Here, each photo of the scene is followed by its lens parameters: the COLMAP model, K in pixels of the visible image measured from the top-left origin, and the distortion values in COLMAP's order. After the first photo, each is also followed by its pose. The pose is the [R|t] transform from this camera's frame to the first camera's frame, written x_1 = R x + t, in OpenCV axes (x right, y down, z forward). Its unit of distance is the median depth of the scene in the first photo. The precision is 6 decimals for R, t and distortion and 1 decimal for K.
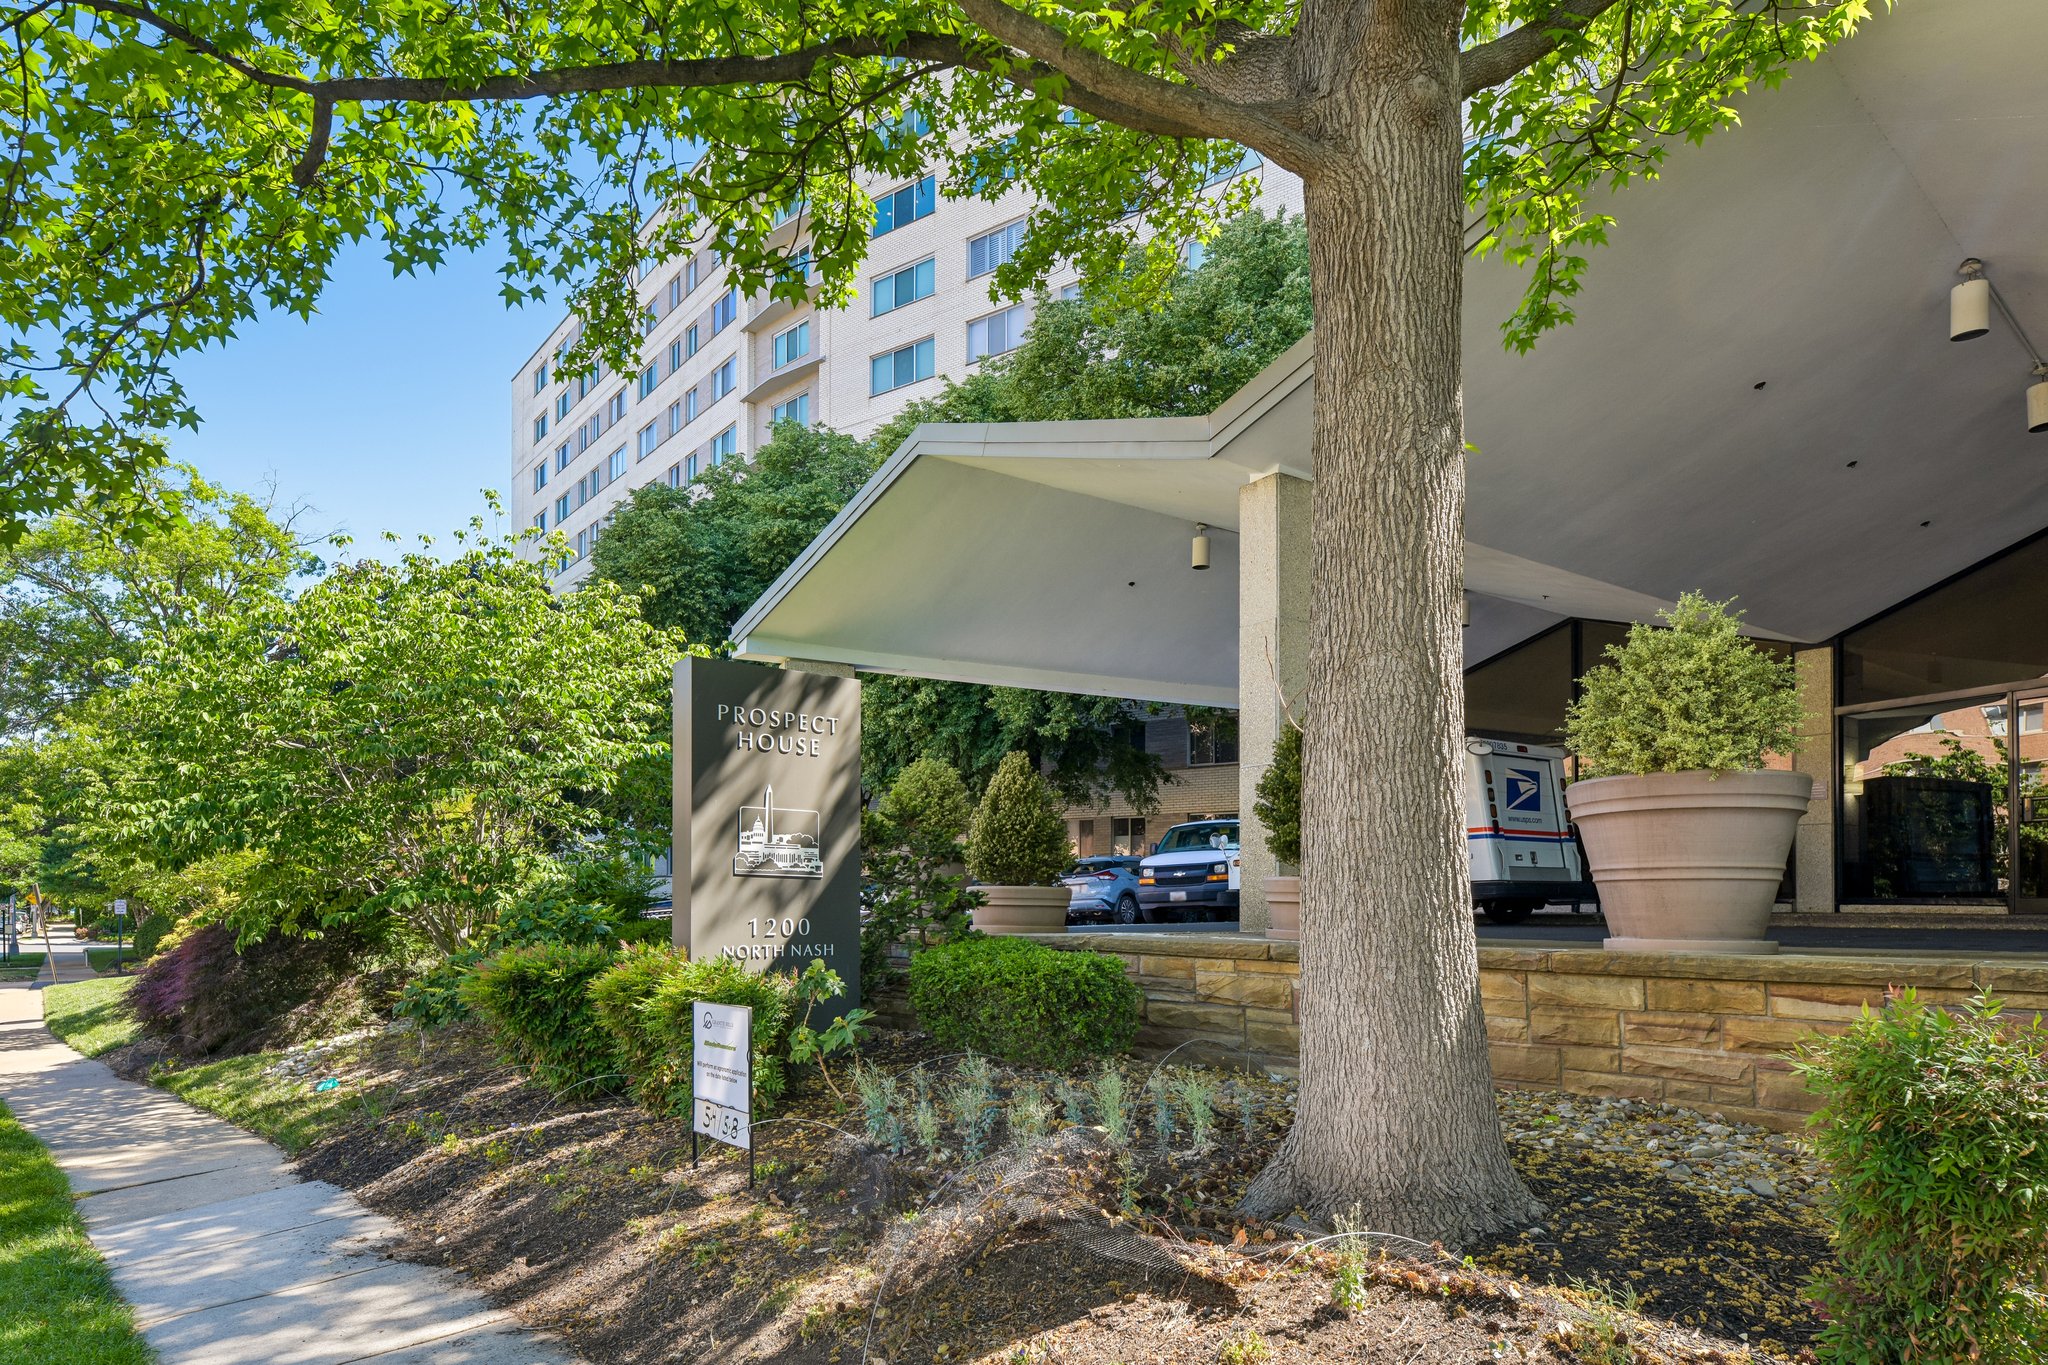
lens RADIAL K [[1158.7, 0, 1025.6], [0, 1158.7, 677.9], [0, 0, 1]] dist [0.011498, -0.004835]
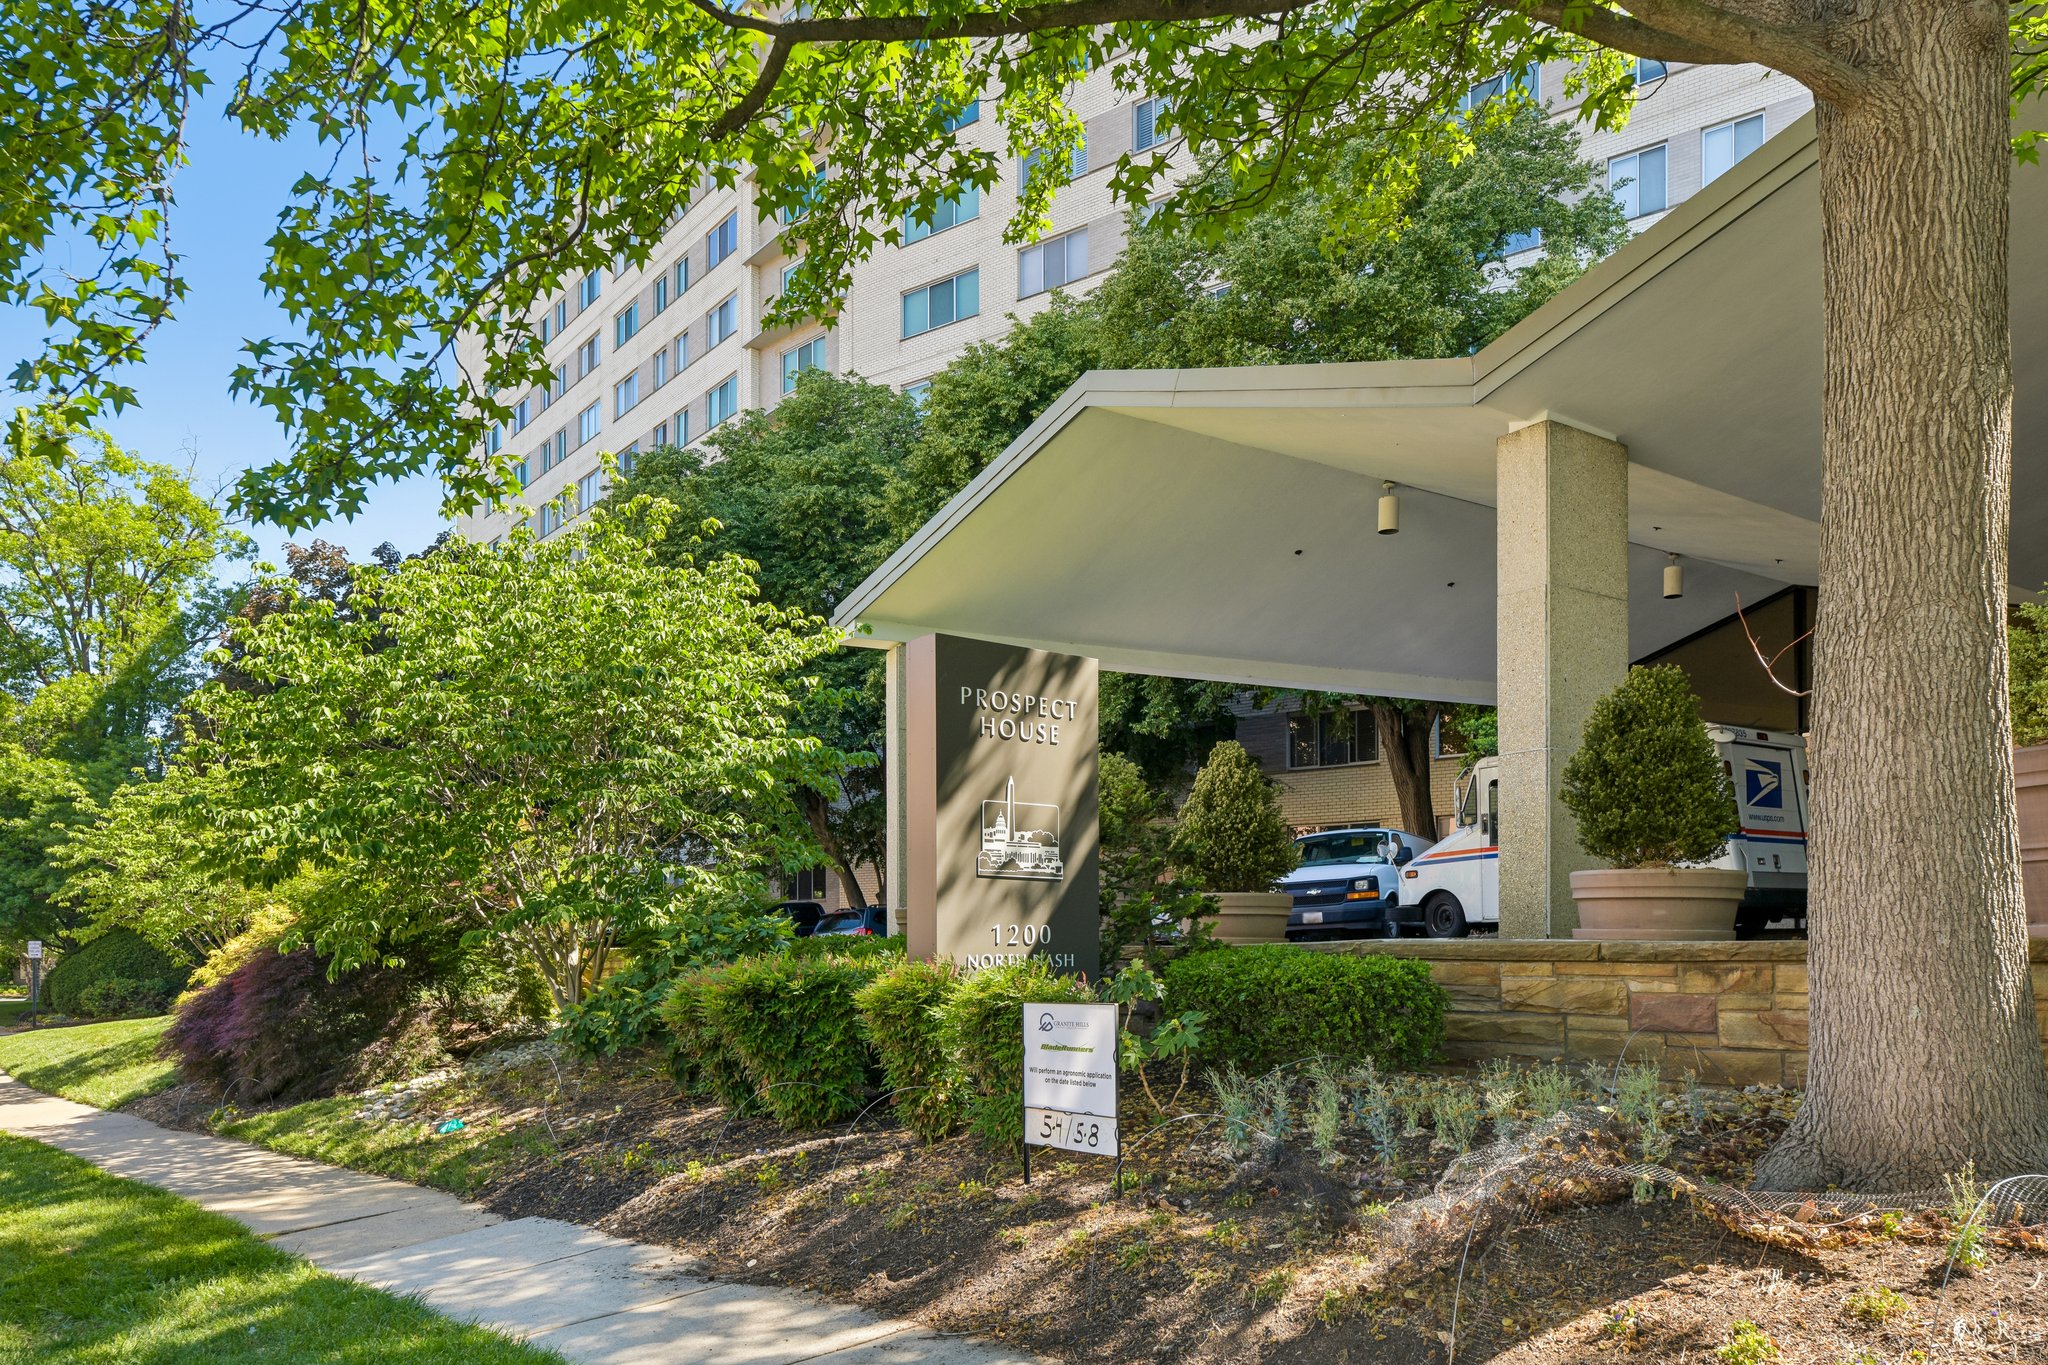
lens RADIAL K [[1382.9, 0, 1023.3], [0, 1382.9, 684.3], [0, 0, 1]] dist [0.012626, -0.002233]
pose [[0.999889, -0.012323, -0.008372, -0.195376], [0.012392, 0.999890, 0.008158, 0.012028], [0.008270, -0.008261, 0.999932, -0.068882]]
